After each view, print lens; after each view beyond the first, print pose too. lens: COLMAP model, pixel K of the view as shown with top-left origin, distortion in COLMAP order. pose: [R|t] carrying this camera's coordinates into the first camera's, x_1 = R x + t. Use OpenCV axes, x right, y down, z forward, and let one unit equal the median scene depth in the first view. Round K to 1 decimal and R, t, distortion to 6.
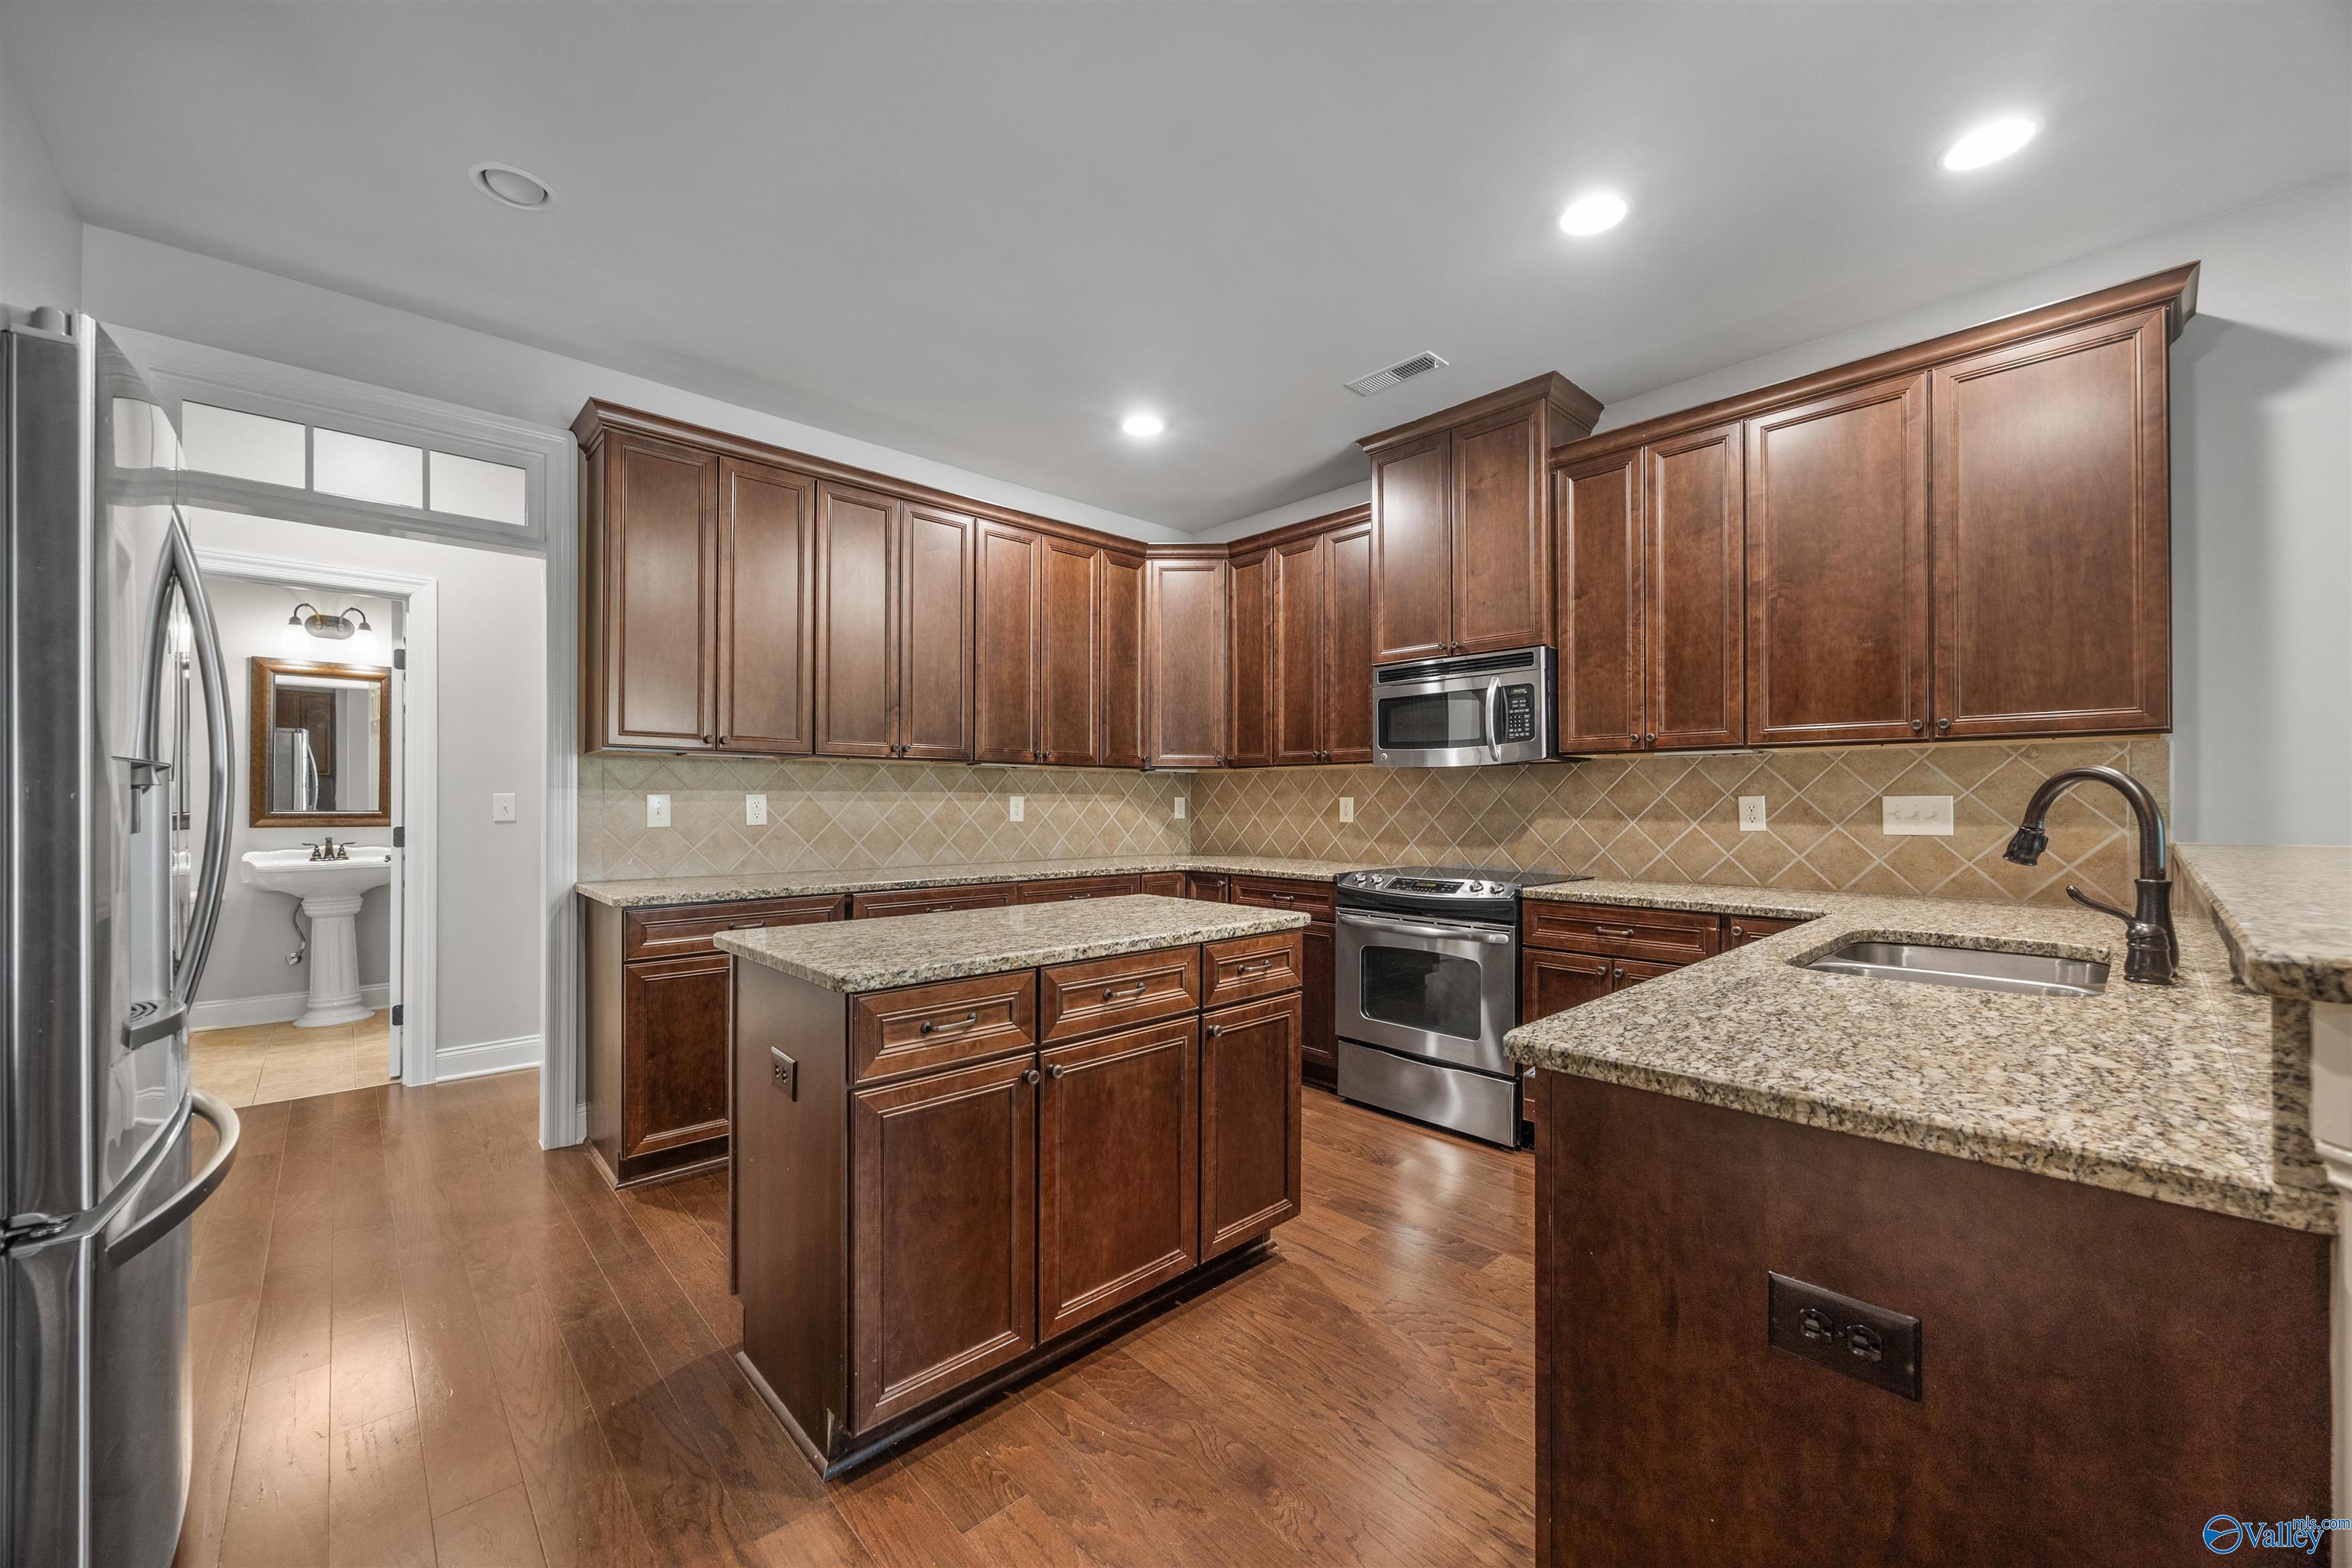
lens RADIAL K [[900.4, 0, 1174.2], [0, 900.4, 794.0], [0, 0, 1]] dist [-0.002158, -0.000091]
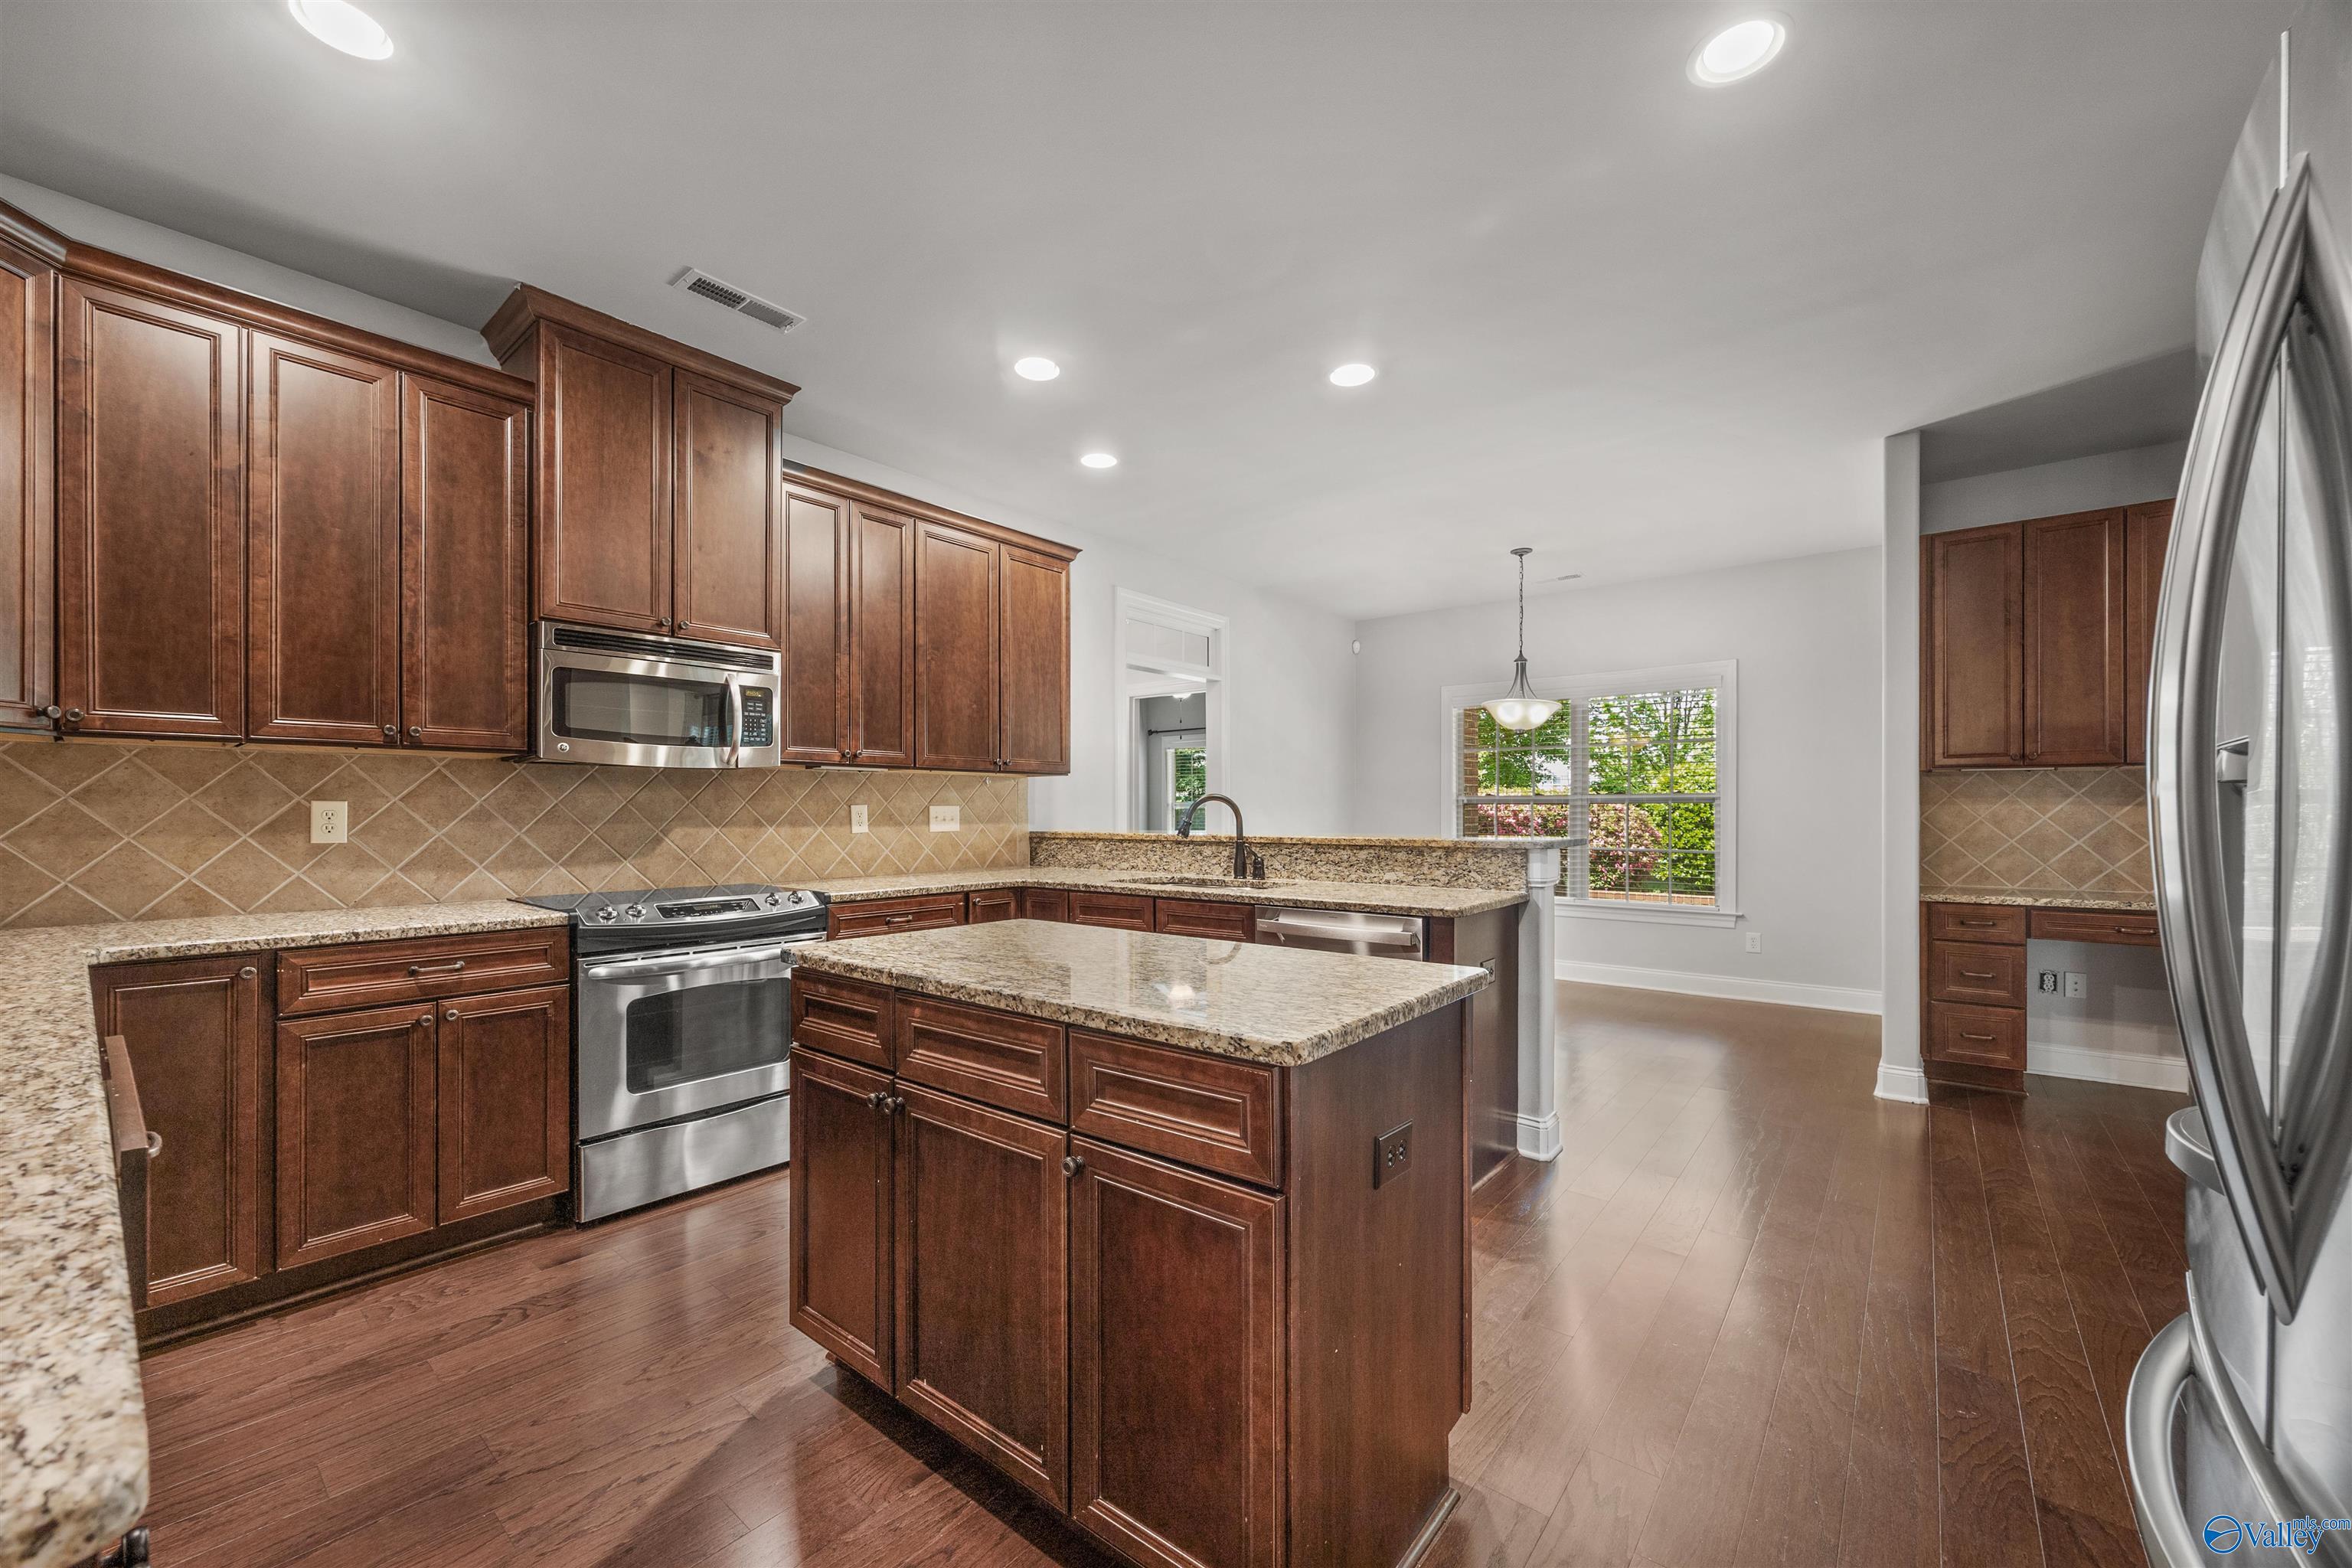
lens RADIAL K [[926.8, 0, 1182.1], [0, 926.8, 814.8], [0, 0, 1]] dist [-0.019501, 0.000126]
pose [[-0.155573, -0.004687, 0.987813, -0.636420], [-0.009409, 0.999950, 0.003263, 0.006640], [-0.987780, -0.008787, -0.155609, 0.685839]]
